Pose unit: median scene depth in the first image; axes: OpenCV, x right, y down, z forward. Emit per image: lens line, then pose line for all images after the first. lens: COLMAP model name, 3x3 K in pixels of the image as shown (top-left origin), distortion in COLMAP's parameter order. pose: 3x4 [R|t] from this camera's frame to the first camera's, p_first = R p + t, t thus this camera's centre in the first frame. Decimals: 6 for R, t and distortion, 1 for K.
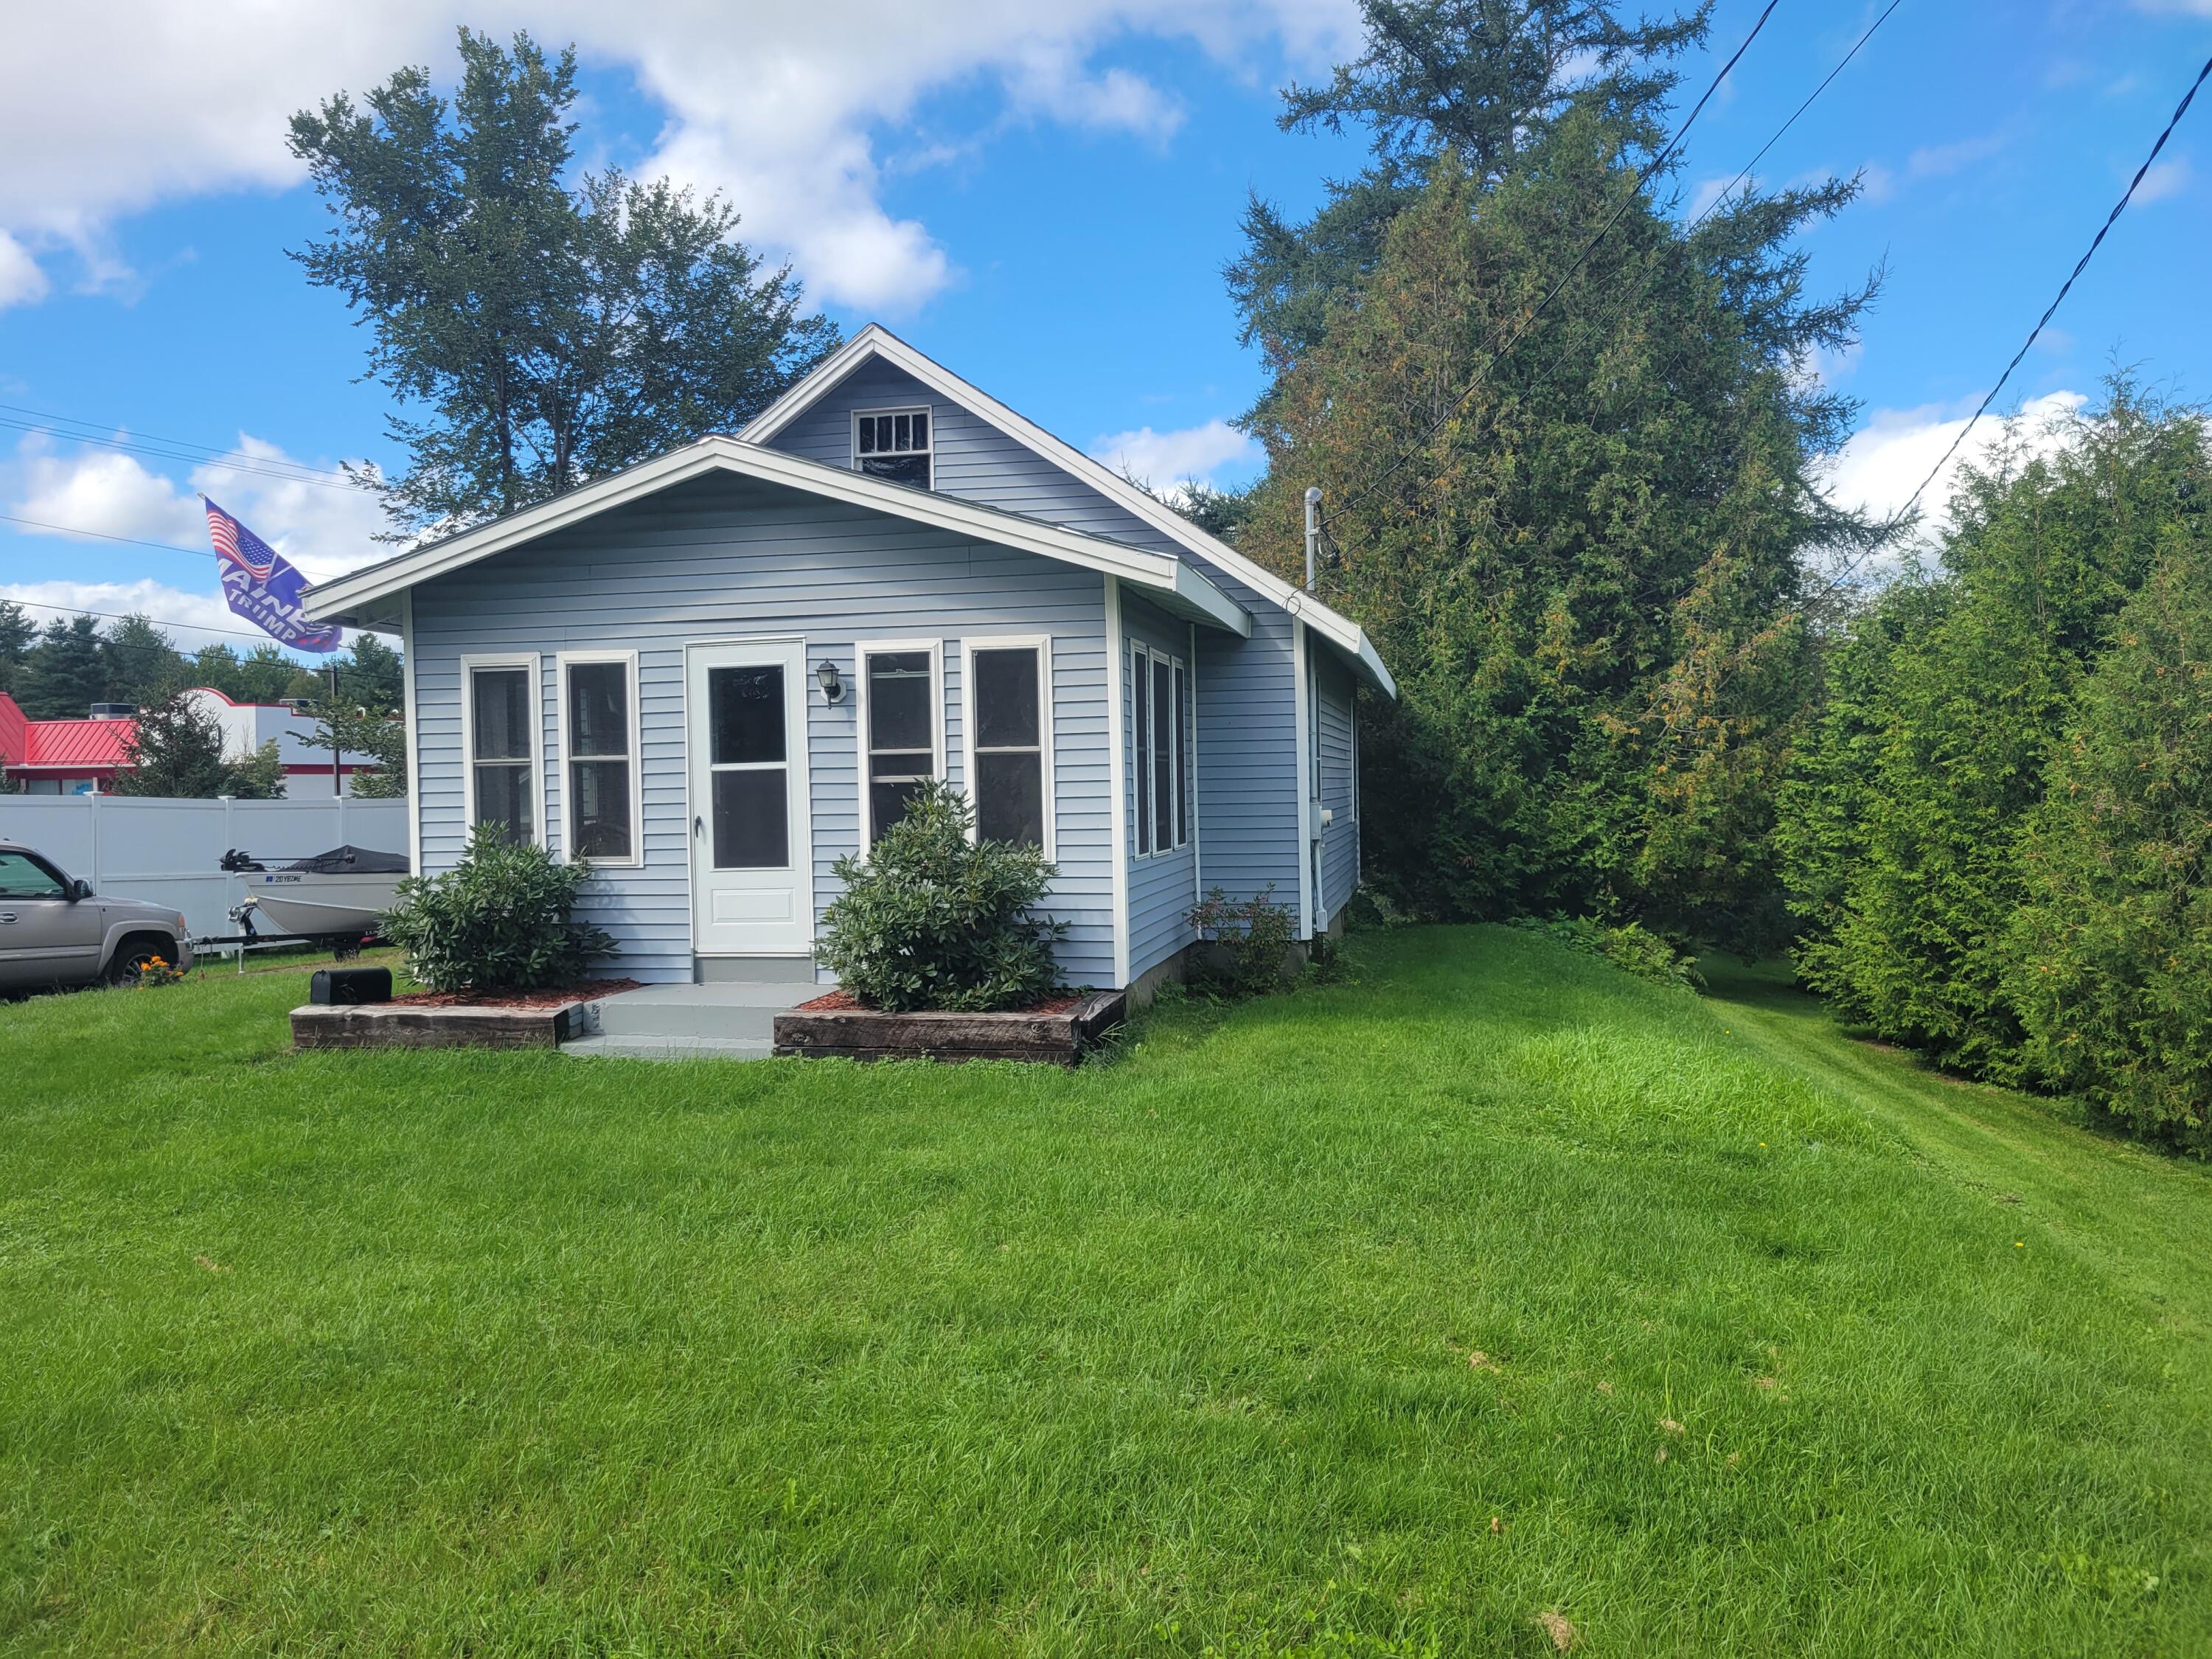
lens RADIAL K [[1685.7, 0, 1058.7], [0, 1685.7, 823.3], [0, 0, 1]] dist [0.049460, -0.023621]
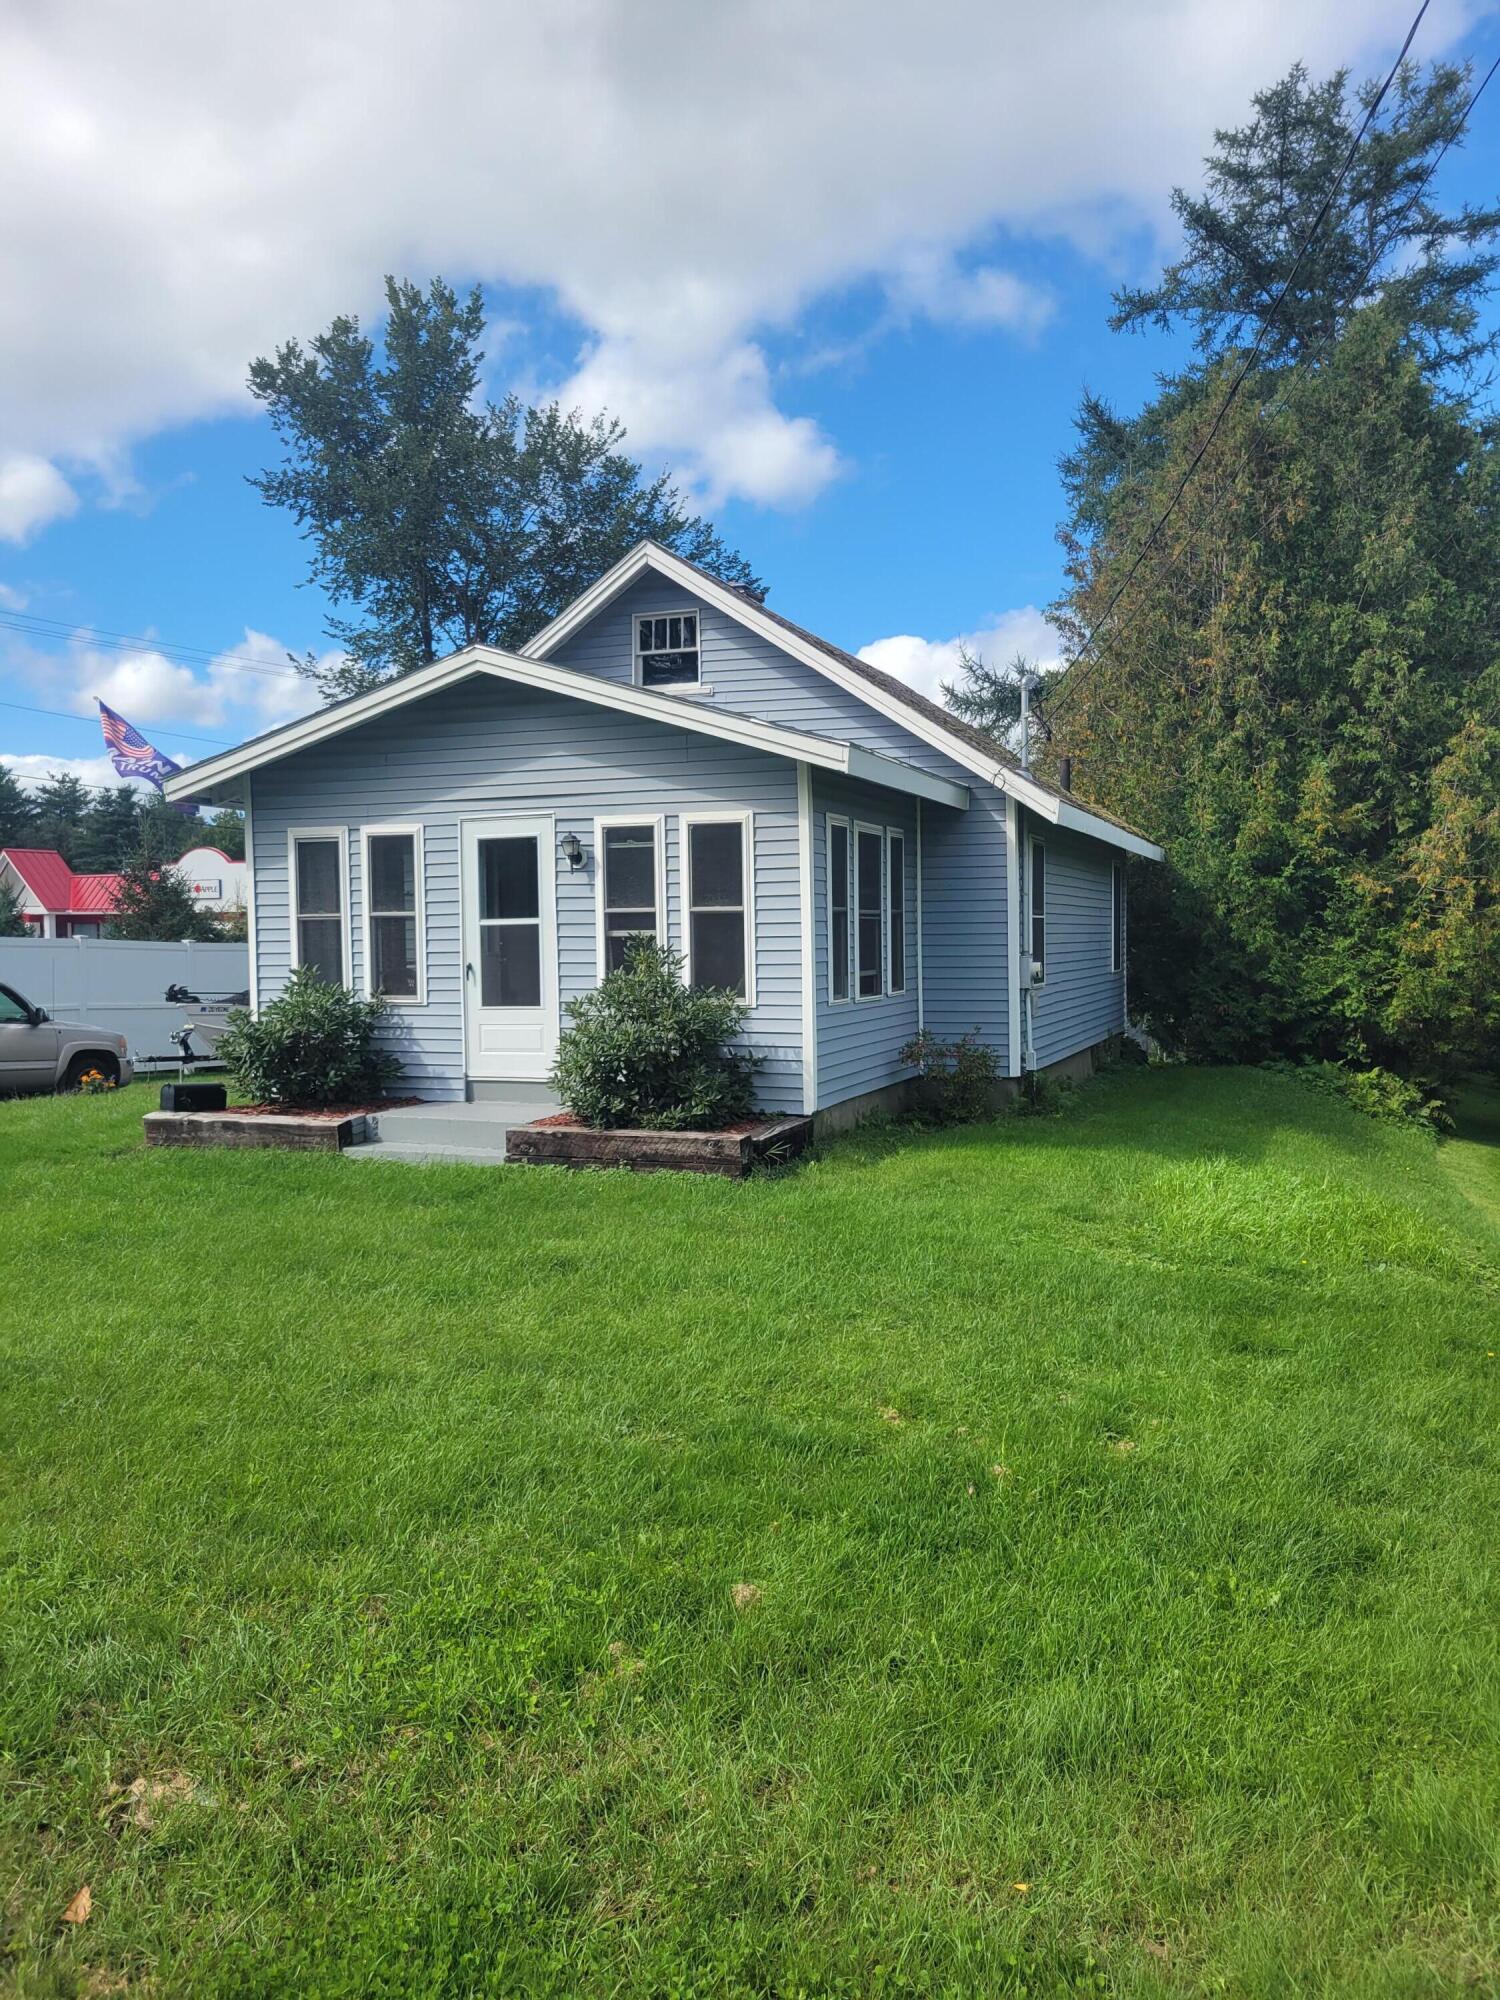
lens RADIAL K [[1524.2, 0, 745.9], [0, 1524.2, 1011.1], [0, 0, 1]] dist [0.049460, -0.023621]
pose [[0.990073, 0.014542, -0.139799, 0.105126], [-0.010541, 0.999515, 0.029317, -0.003082], [0.140158, -0.027553, 0.989746, -0.037227]]
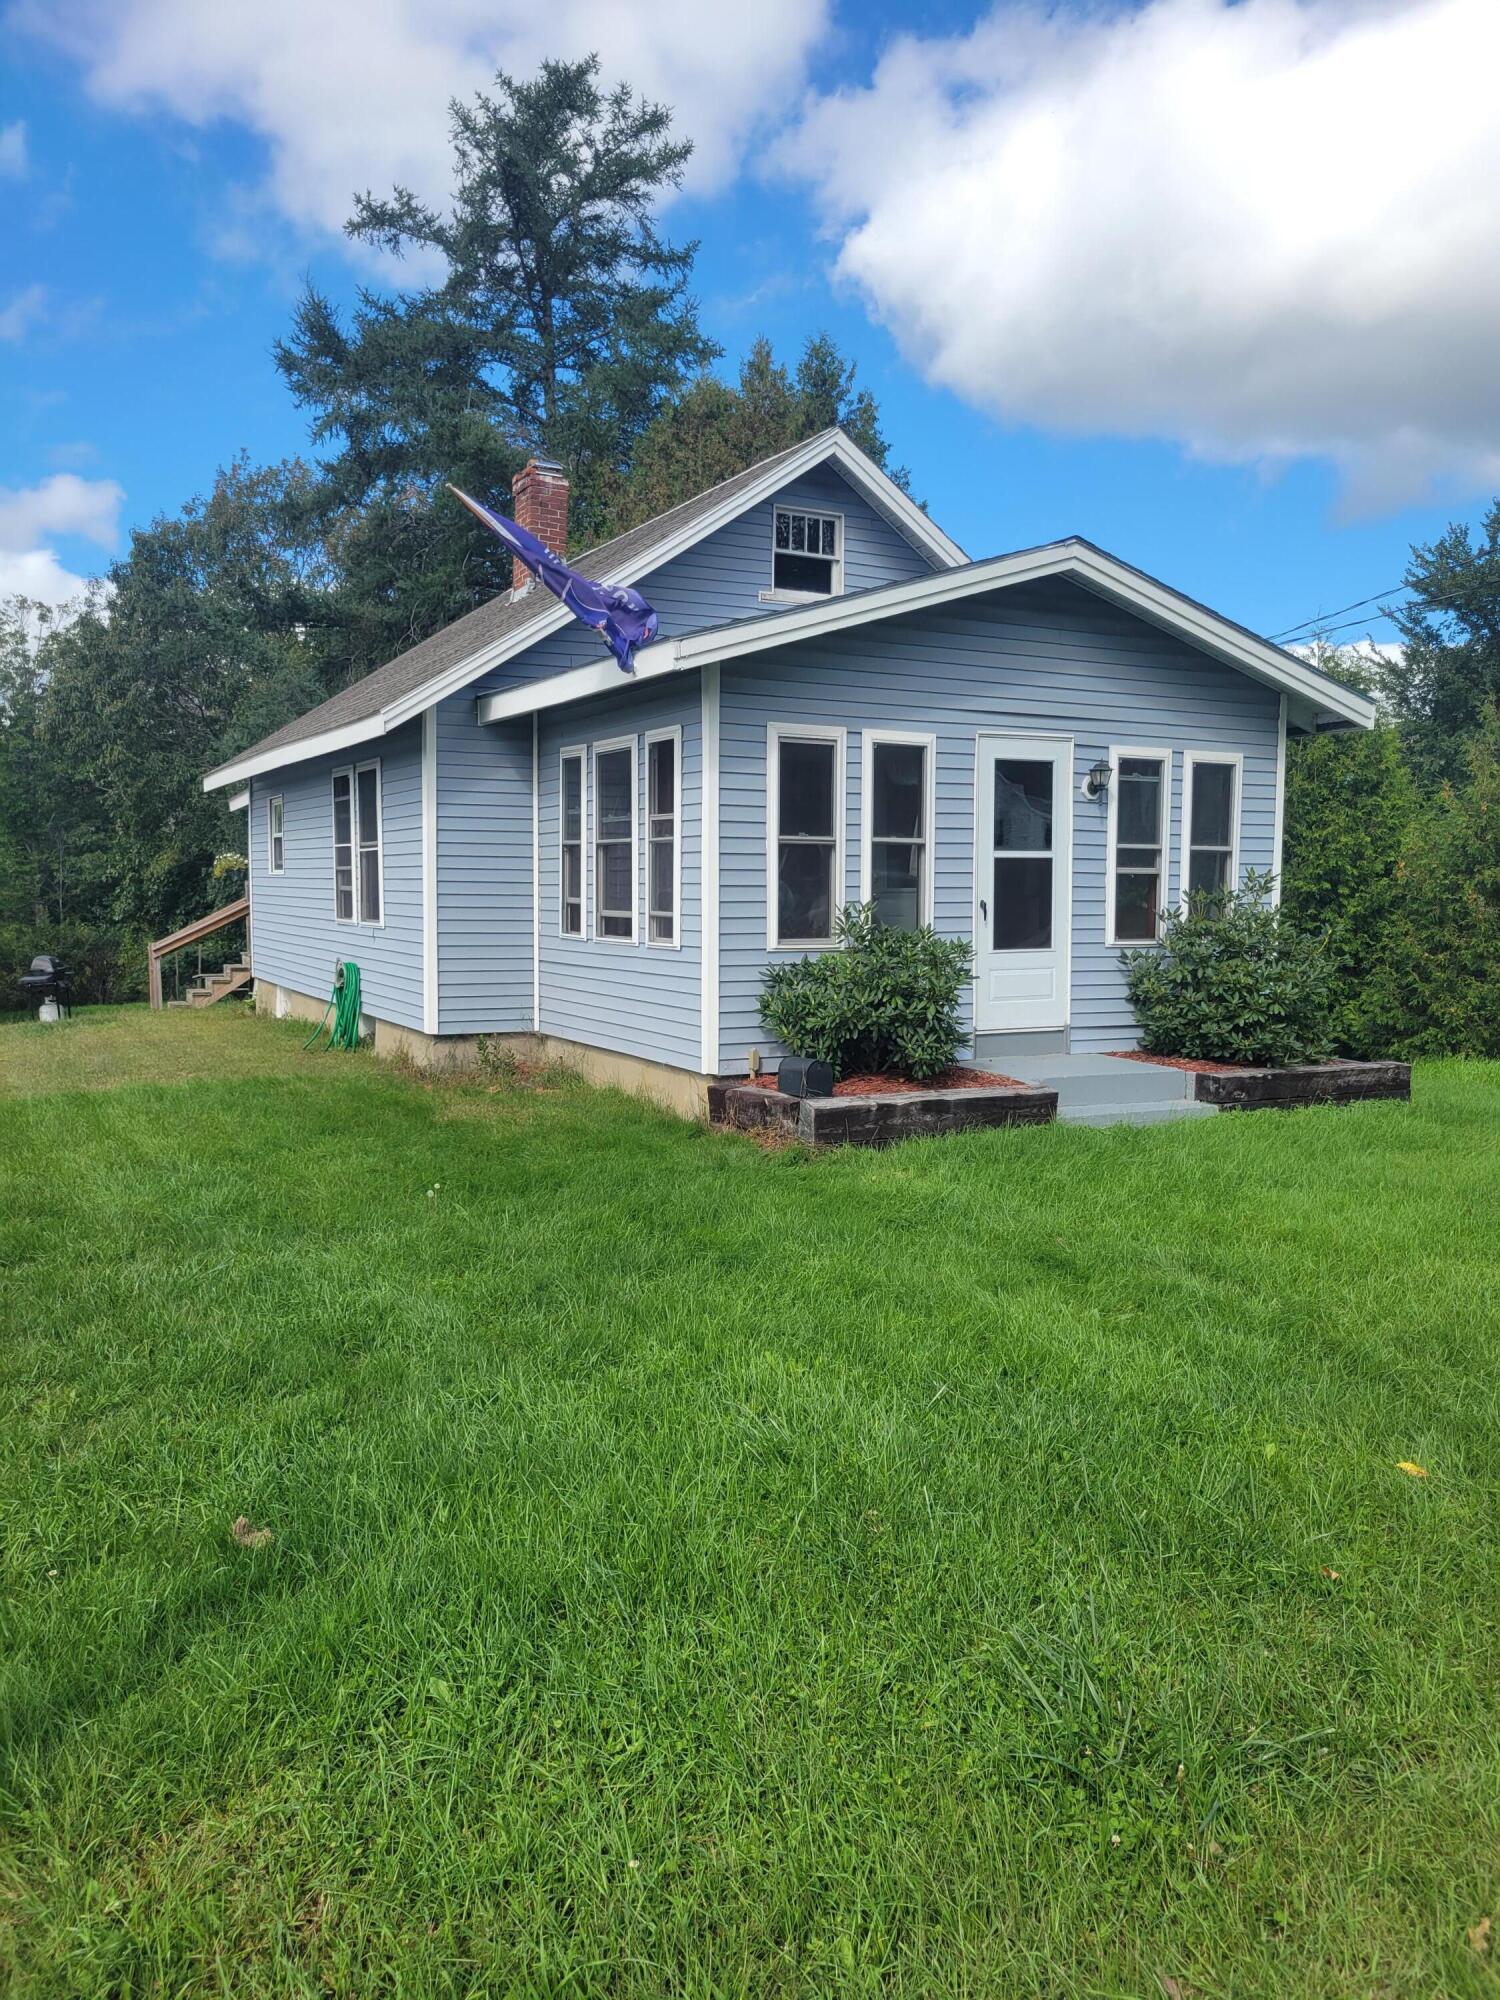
lens RADIAL K [[1524.2, 0, 748.9], [0, 1524.2, 997.5], [0, 0, 1]] dist [0.049460, -0.023621]
pose [[0.749844, -0.024572, 0.661159, -0.749597], [-0.009147, 0.998830, 0.047496, 0.009928], [-0.661552, -0.041662, 0.748741, 0.303731]]
